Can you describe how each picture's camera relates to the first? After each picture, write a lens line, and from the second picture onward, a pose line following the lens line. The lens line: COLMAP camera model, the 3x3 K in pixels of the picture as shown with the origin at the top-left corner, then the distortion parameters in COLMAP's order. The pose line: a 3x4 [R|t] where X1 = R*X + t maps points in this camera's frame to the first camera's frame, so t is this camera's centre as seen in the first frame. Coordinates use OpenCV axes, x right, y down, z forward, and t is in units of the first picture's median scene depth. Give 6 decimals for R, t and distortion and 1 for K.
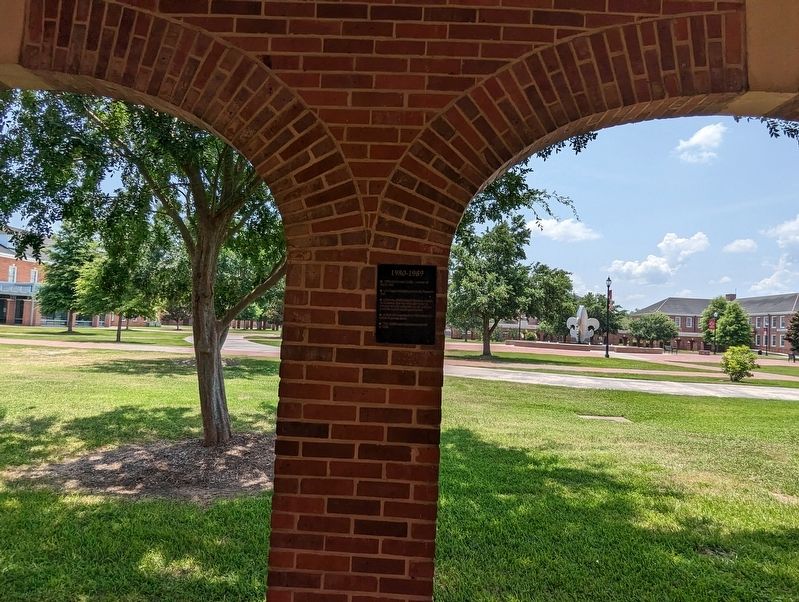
lens RADIAL K [[2050.8, 0, 400.0], [0, 2050.8, 300.8], [0, 0, 1]] dist [-0.293104, 0.000000]
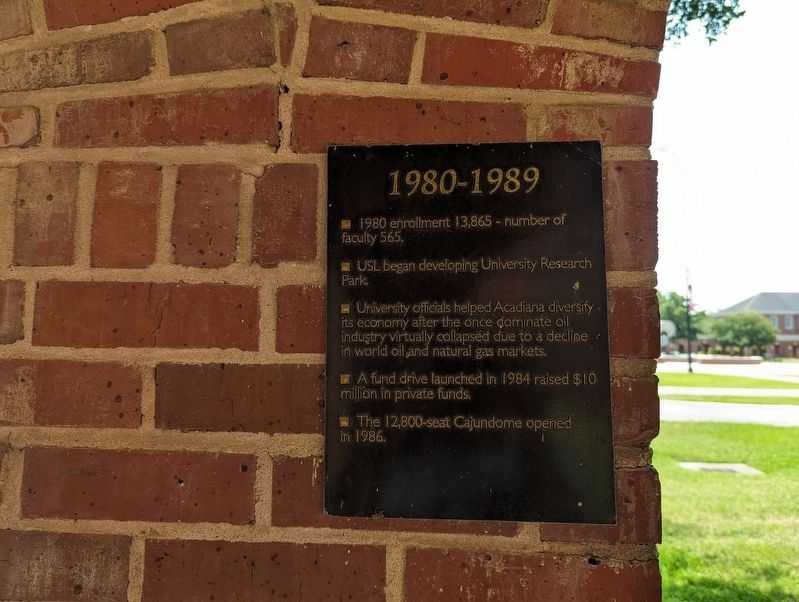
lens RADIAL K [[571.1, 0, 401.8], [0, 571.1, 299.8], [0, 0, 1]] dist [0.031659, -0.042000]
pose [[0.999360, -0.032664, -0.014567, -0.002450], [0.032519, 0.999421, -0.010050, -0.000637], [0.014886, 0.009570, 0.999843, 0.937295]]
